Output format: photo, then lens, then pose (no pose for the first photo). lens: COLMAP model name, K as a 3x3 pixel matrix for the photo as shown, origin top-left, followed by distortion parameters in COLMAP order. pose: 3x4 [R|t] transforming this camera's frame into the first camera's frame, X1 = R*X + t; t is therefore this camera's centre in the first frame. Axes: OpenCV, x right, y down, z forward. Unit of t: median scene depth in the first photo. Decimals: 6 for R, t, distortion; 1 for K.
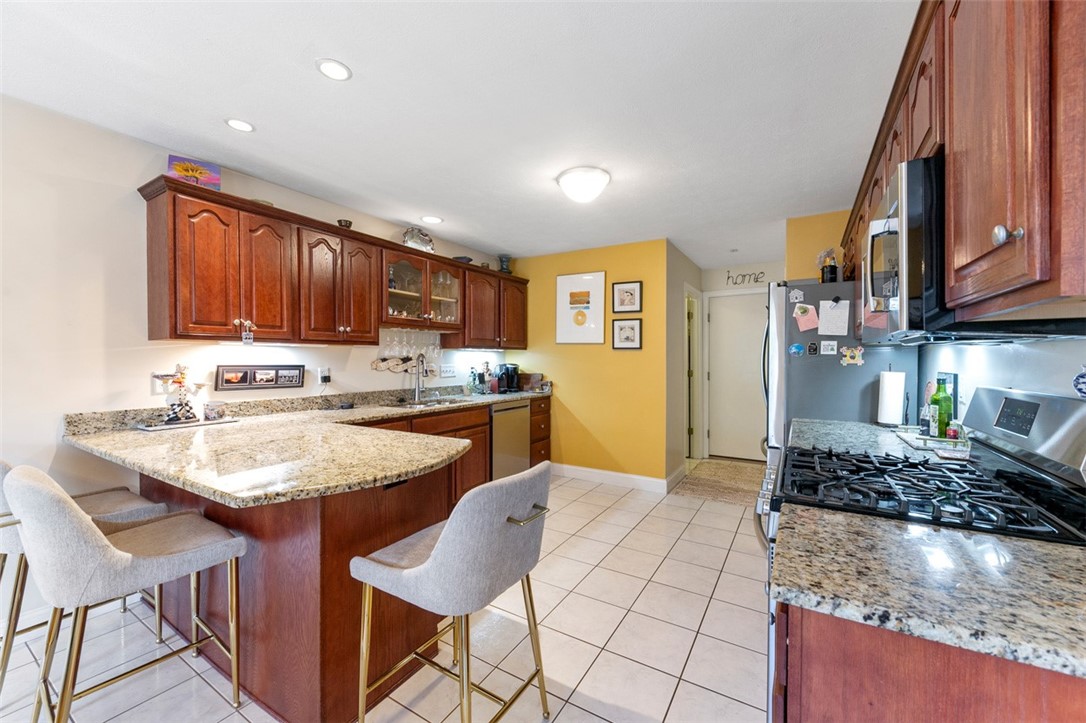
lens RADIAL K [[424.4, 0, 543.7], [0, 424.4, 359.6], [0, 0, 1]] dist [0.000204, -0.000005]
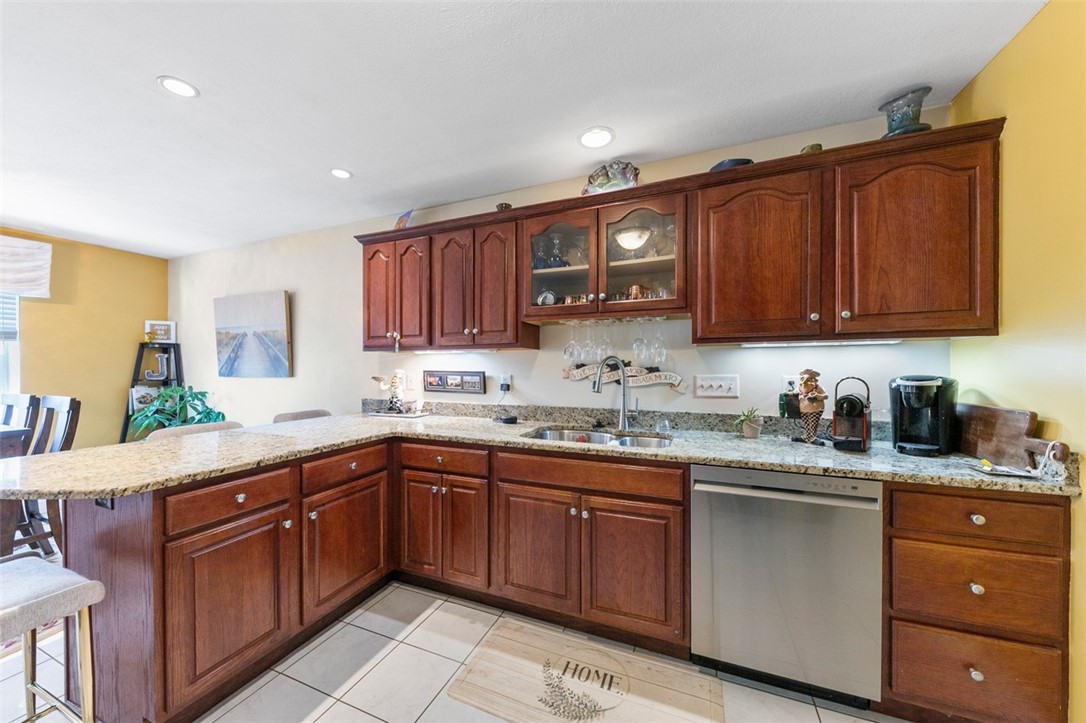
lens RADIAL K [[390.9, 0, 538.9], [0, 390.9, 364.6], [0, 0, 1]] dist [0.001326, -0.000062]
pose [[0.143066, 0.003125, -0.989708, 0.287941], [0.005900, 0.999975, 0.004010, -0.004805], [0.989696, -0.006413, 0.143044, 0.831835]]
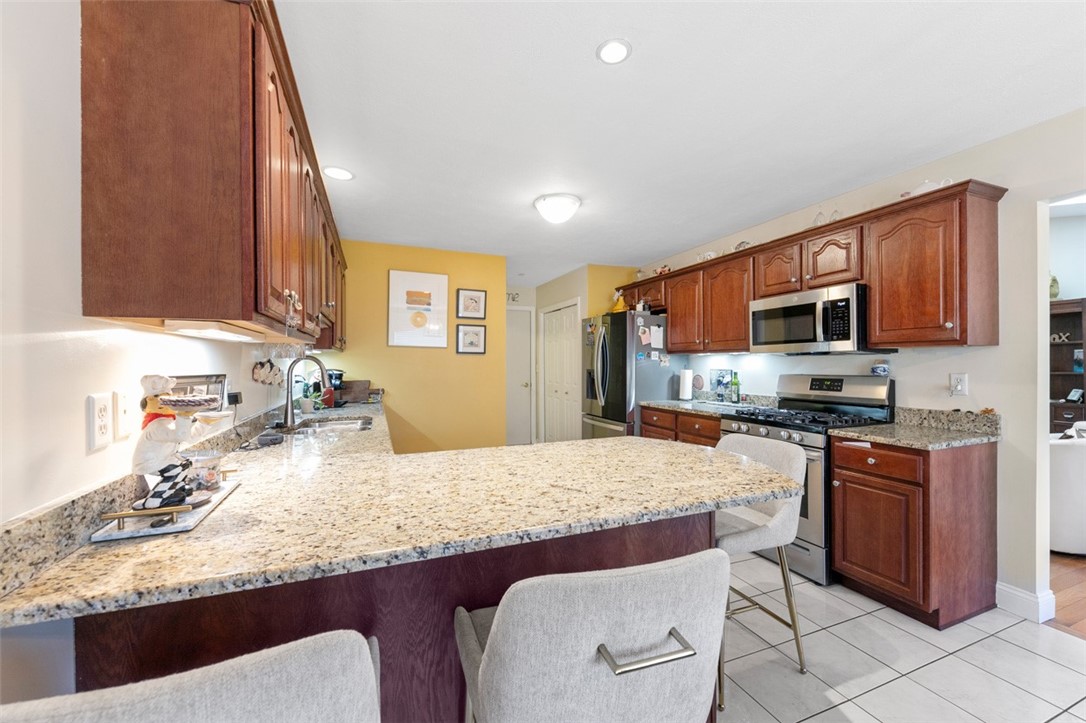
lens RADIAL K [[424.4, 0, 546.0], [0, 424.4, 364.2], [0, 0, 1]] dist [0.000204, -0.000005]
pose [[0.600339, -0.003038, 0.799740, -0.631675], [0.003068, 0.999994, 0.001496, 0.000391], [-0.799740, 0.001555, 0.600344, 0.271629]]
